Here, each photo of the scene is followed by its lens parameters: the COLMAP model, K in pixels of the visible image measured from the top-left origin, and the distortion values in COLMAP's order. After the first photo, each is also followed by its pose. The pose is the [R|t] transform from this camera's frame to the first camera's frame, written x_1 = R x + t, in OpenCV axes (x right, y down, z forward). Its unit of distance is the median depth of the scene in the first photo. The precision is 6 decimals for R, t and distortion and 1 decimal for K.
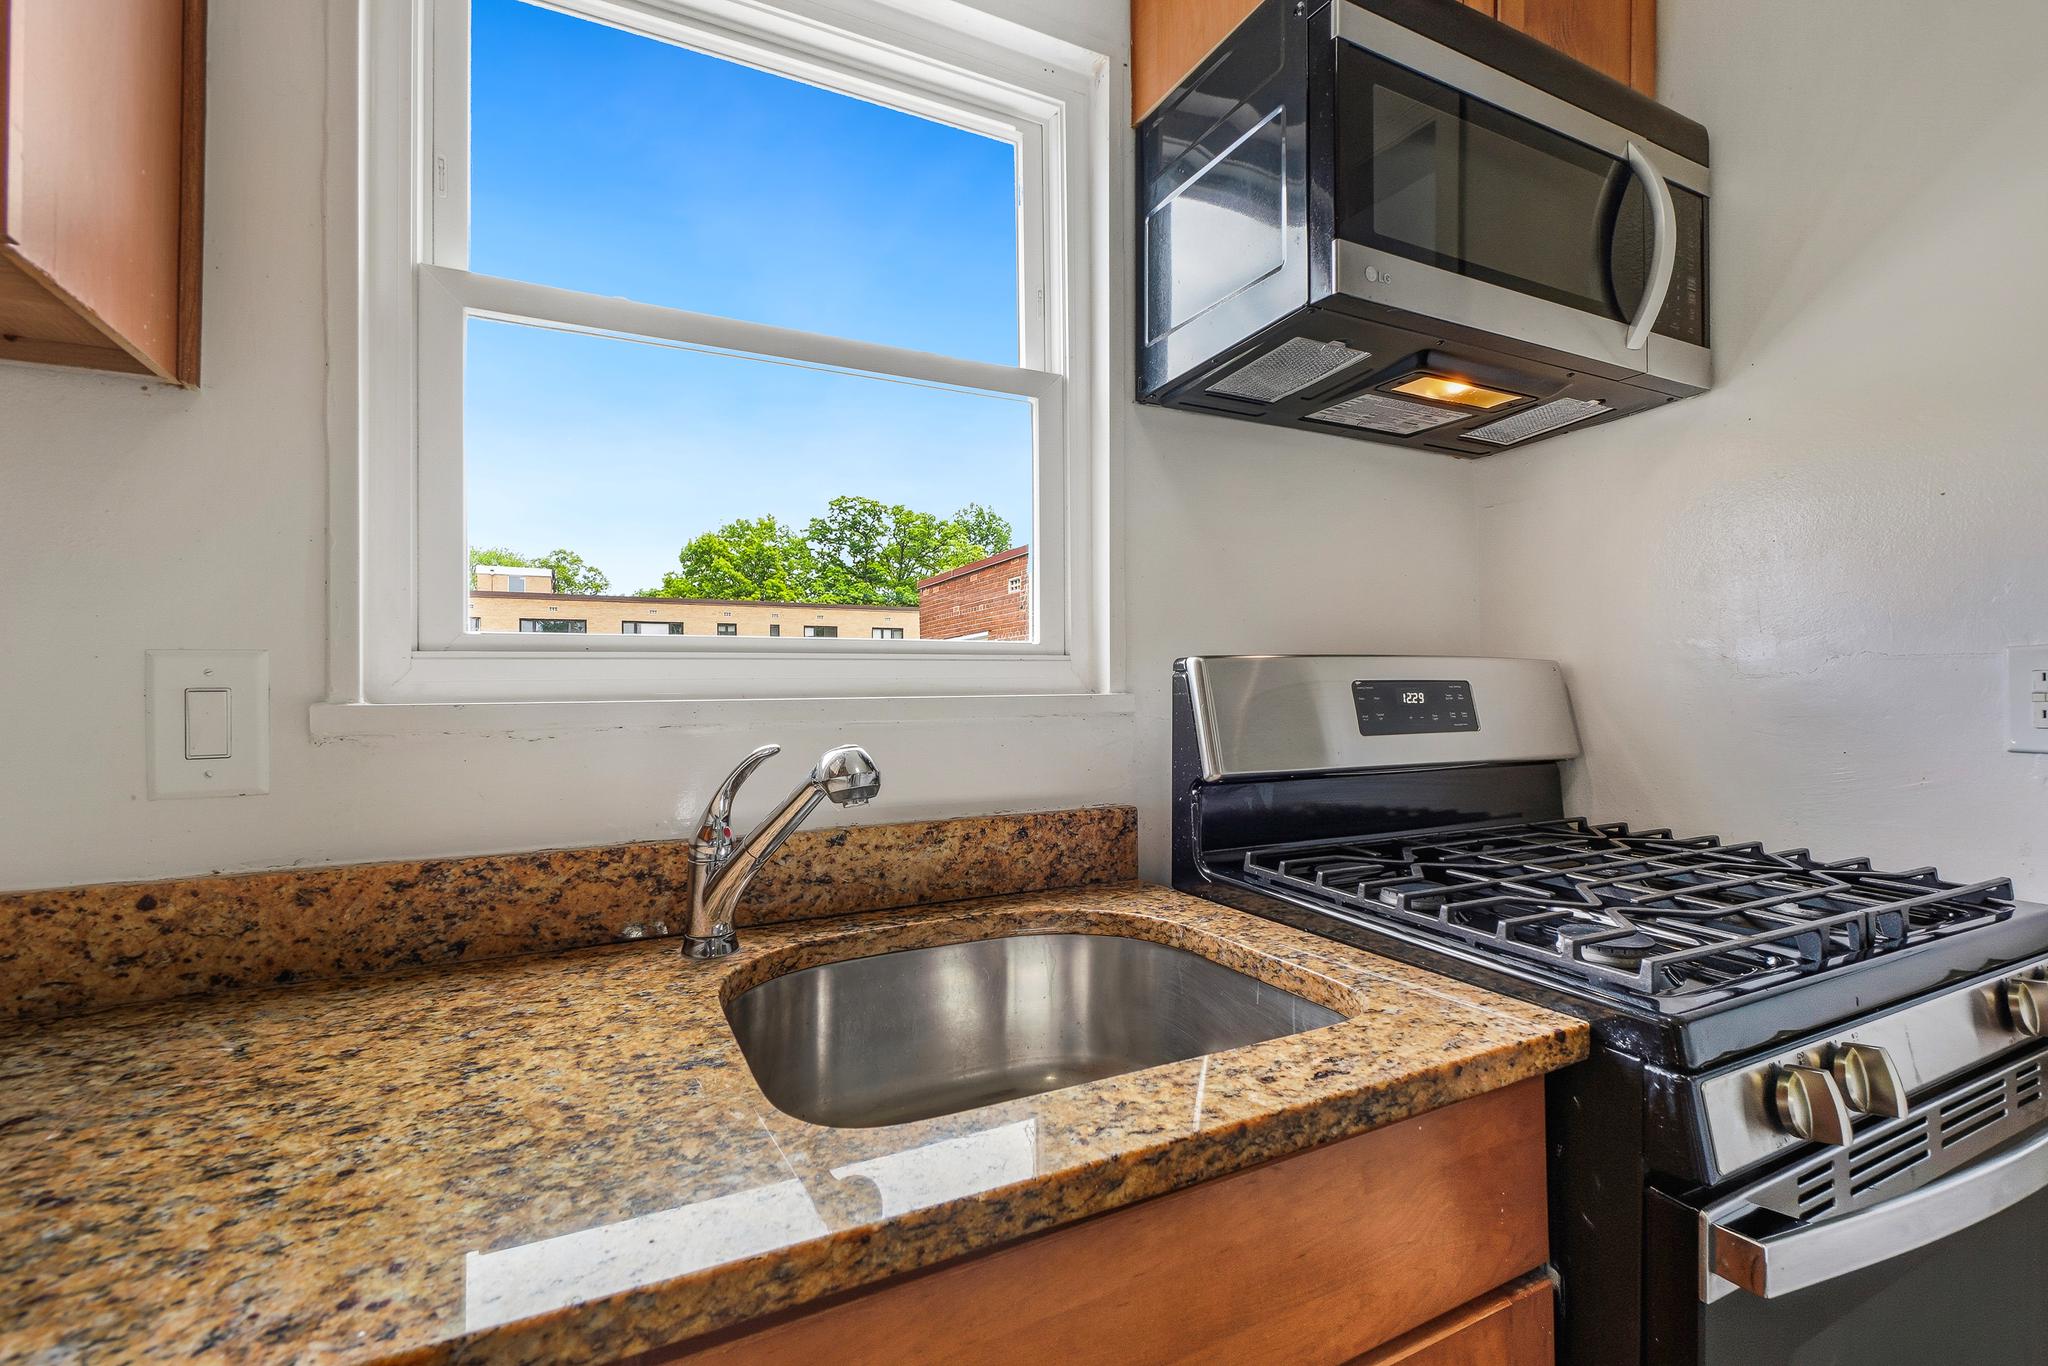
lens RADIAL K [[892.6, 0, 1014.3], [0, 892.6, 687.2], [0, 0, 1]] dist [-0.001540, -0.000276]
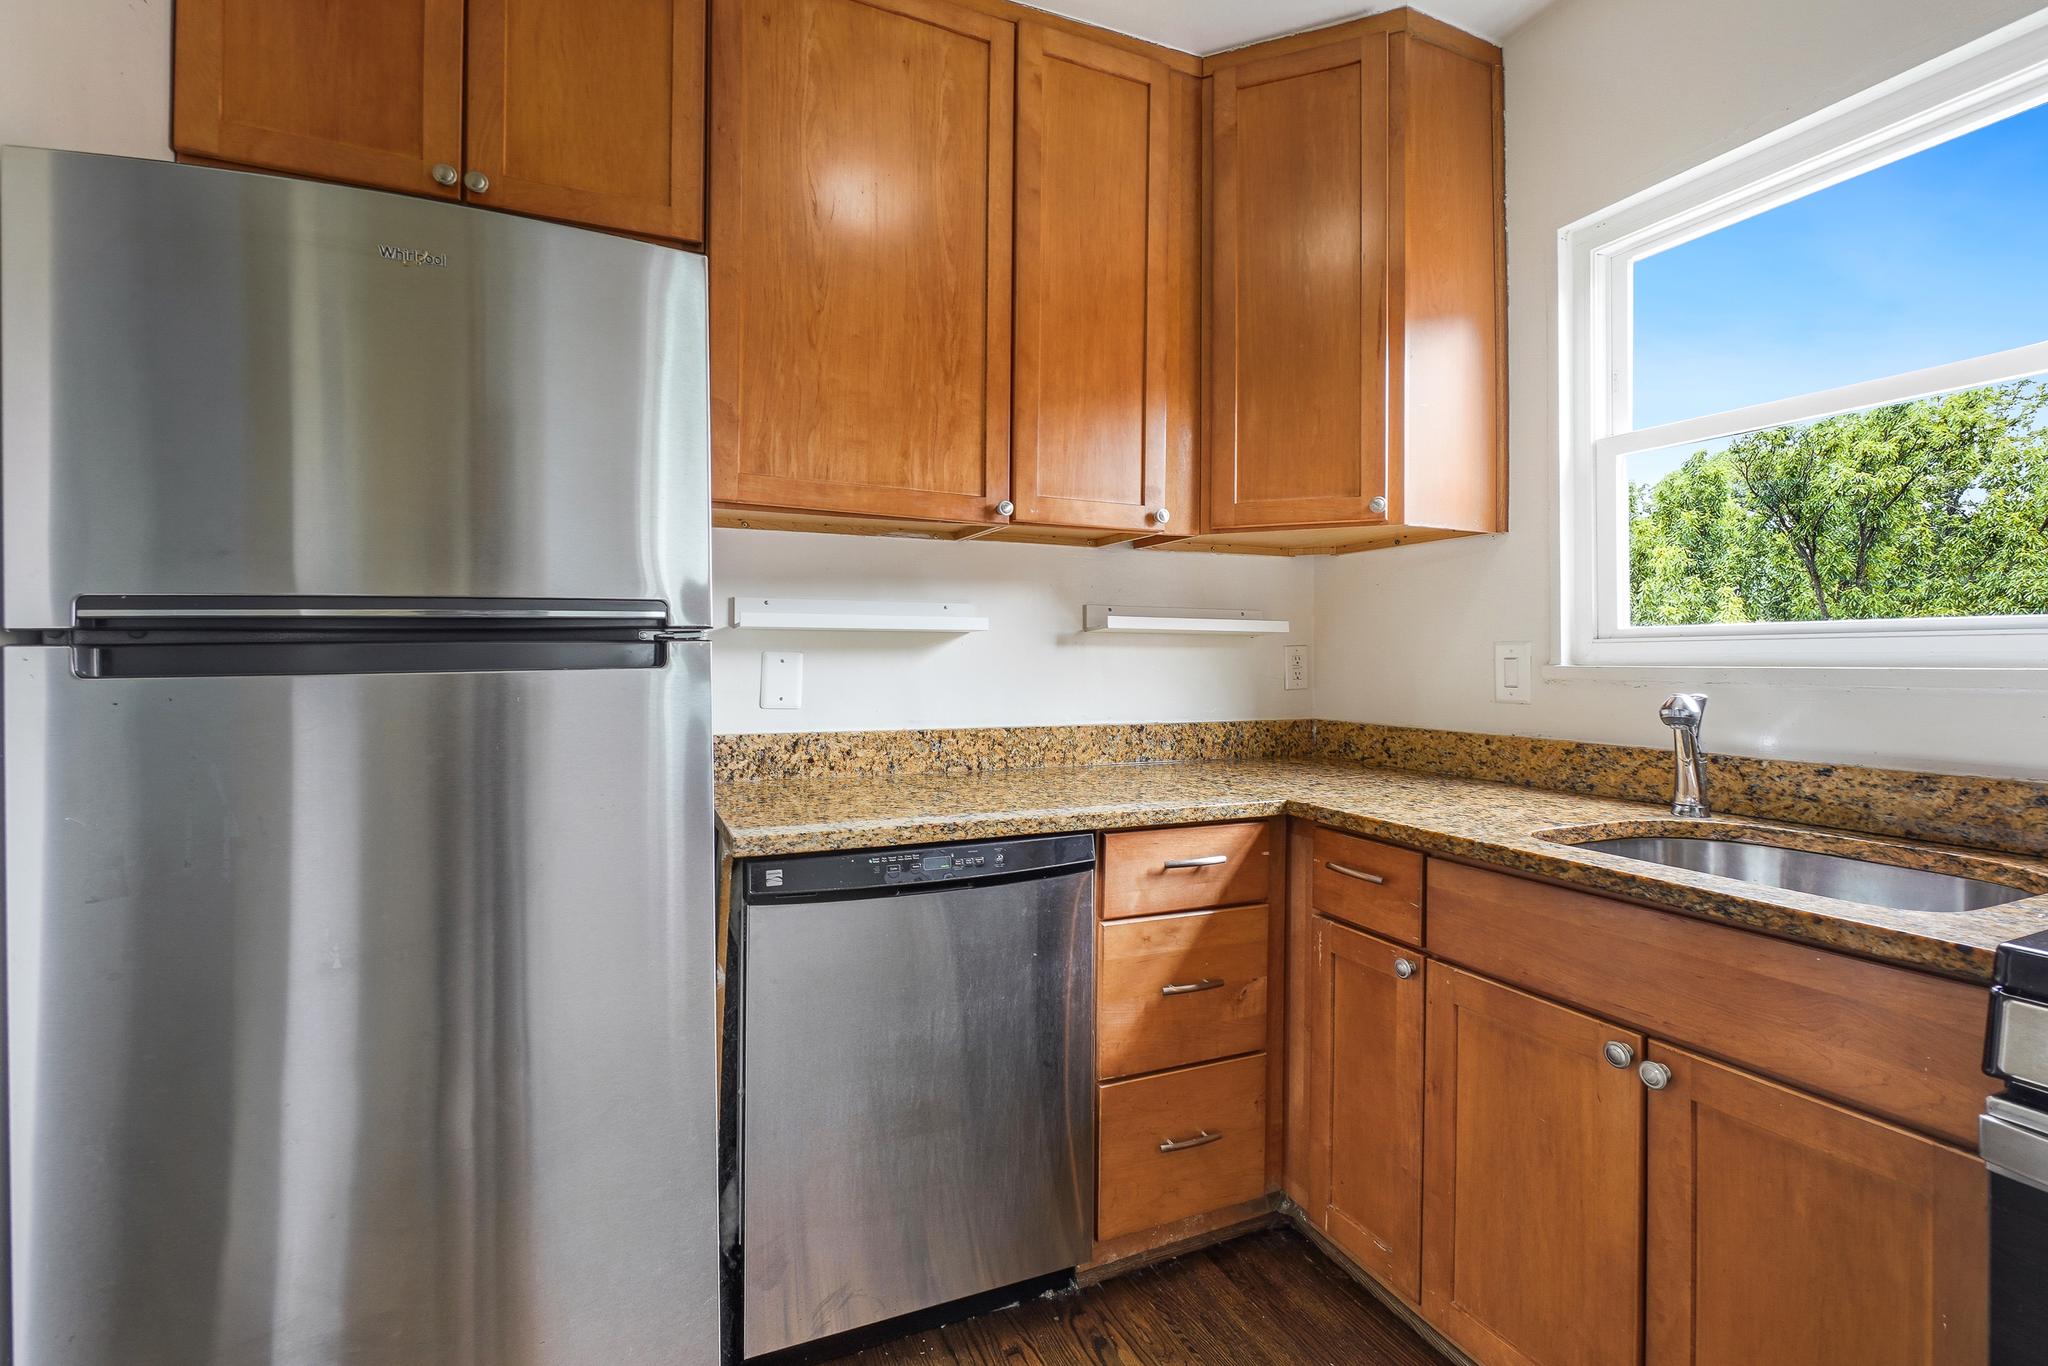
lens RADIAL K [[909.5, 0, 1015.0], [0, 909.5, 651.6], [0, 0, 1]] dist [-0.003419, -0.000420]
pose [[-0.041902, 0.004156, -0.999113, 1.177382], [0.005192, 0.999979, 0.003941, -0.023378], [0.999108, -0.005022, -0.041923, -0.169467]]
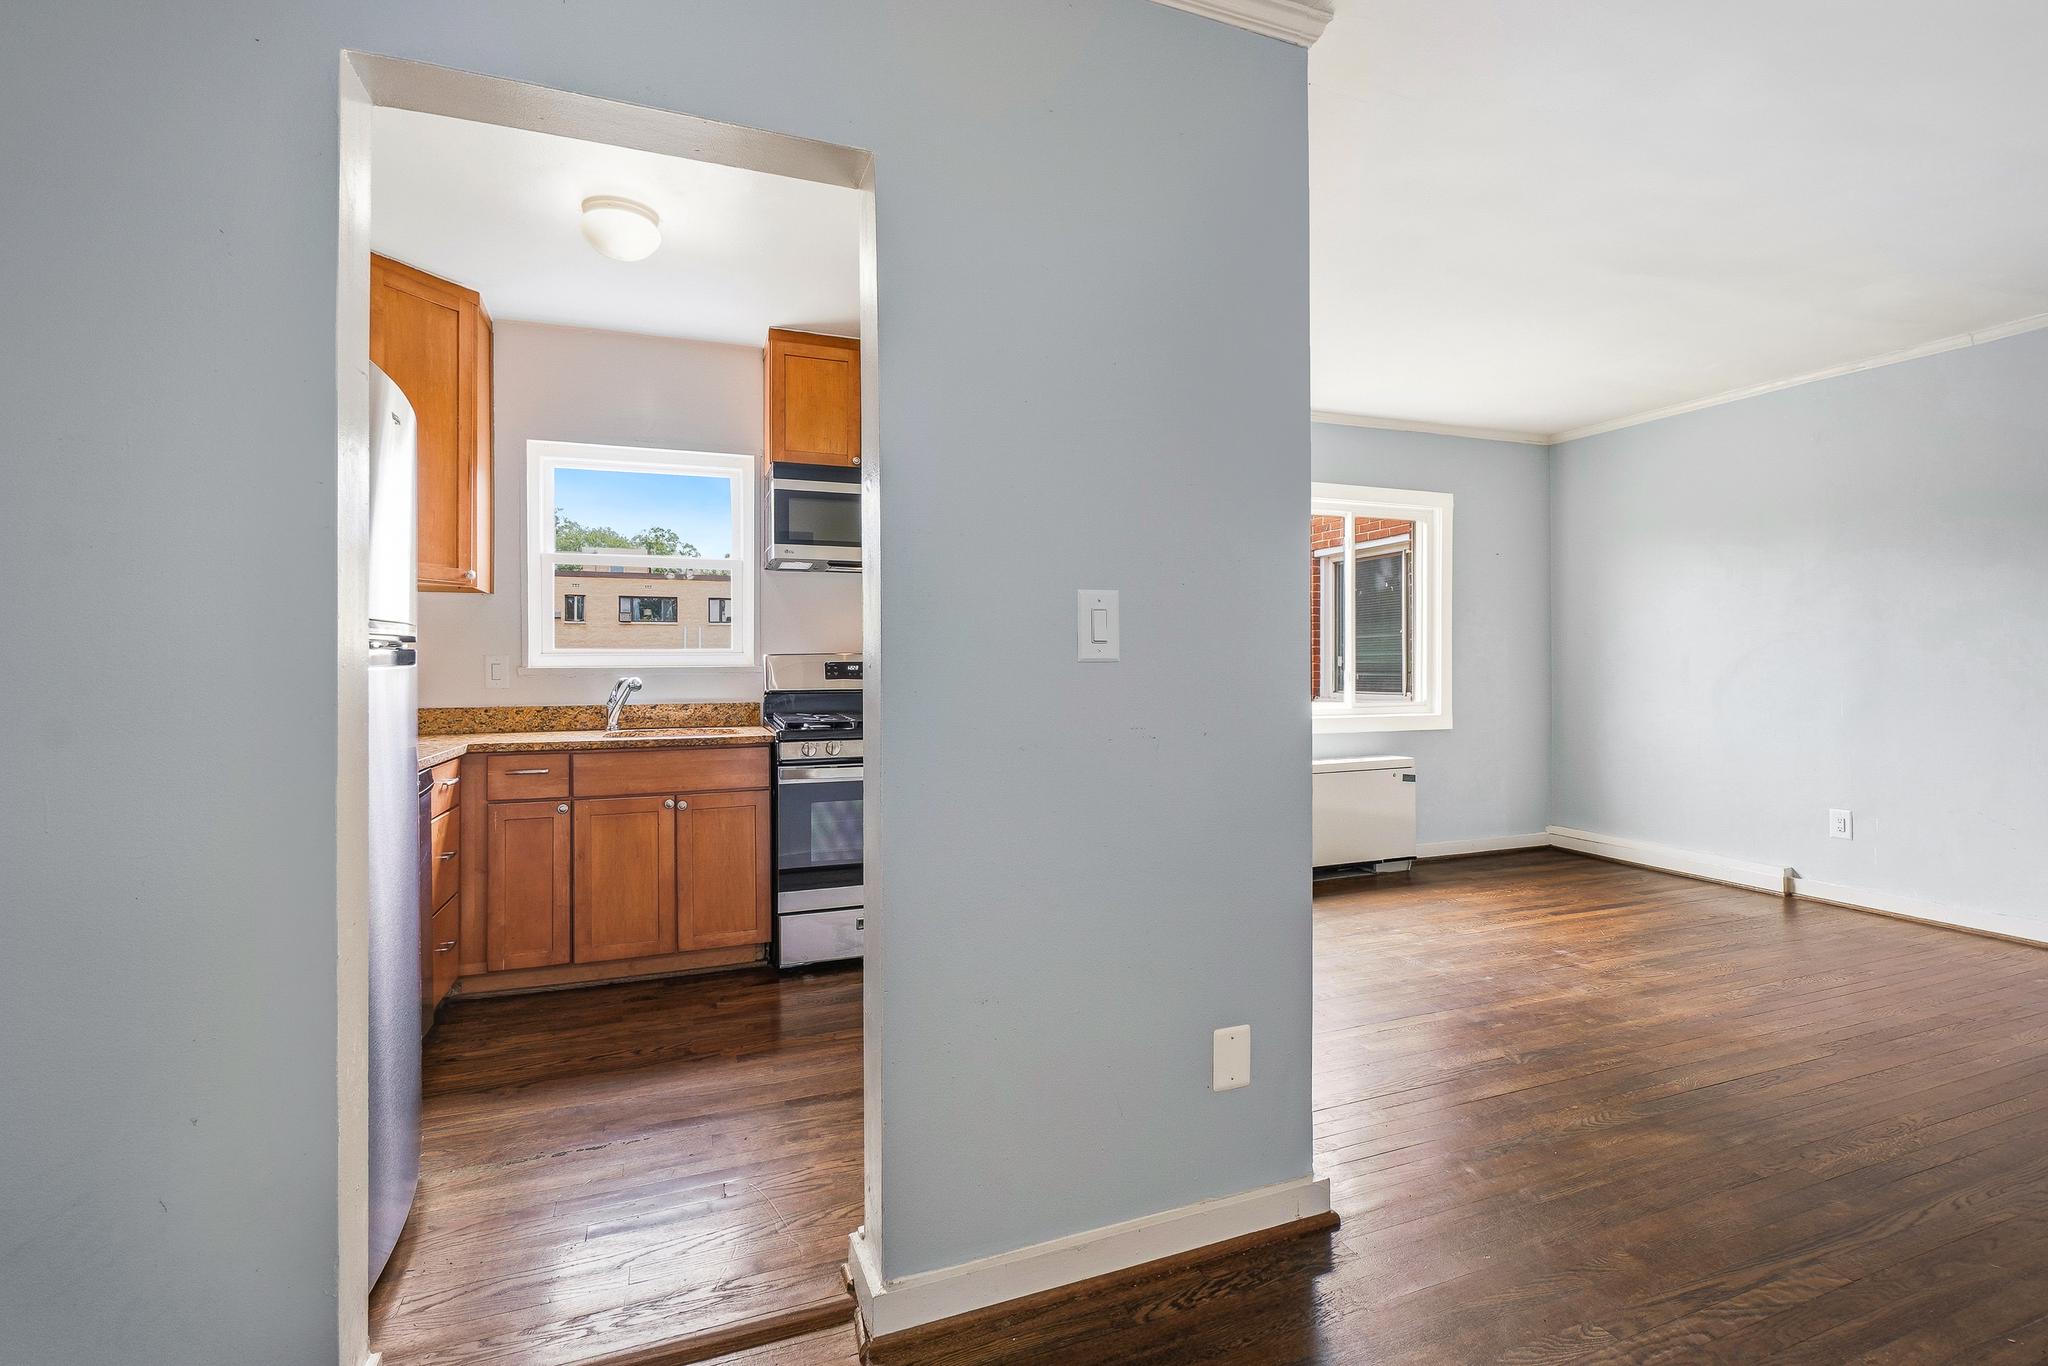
lens RADIAL K [[906.9, 0, 1014.3], [0, 906.9, 664.5], [0, 0, 1]] dist [-0.003795, -0.000322]
pose [[0.995121, 0.004138, -0.098580, 1.494171], [-0.003633, 0.999979, 0.005300, -0.019264], [0.098599, -0.004916, 0.995115, -2.304236]]
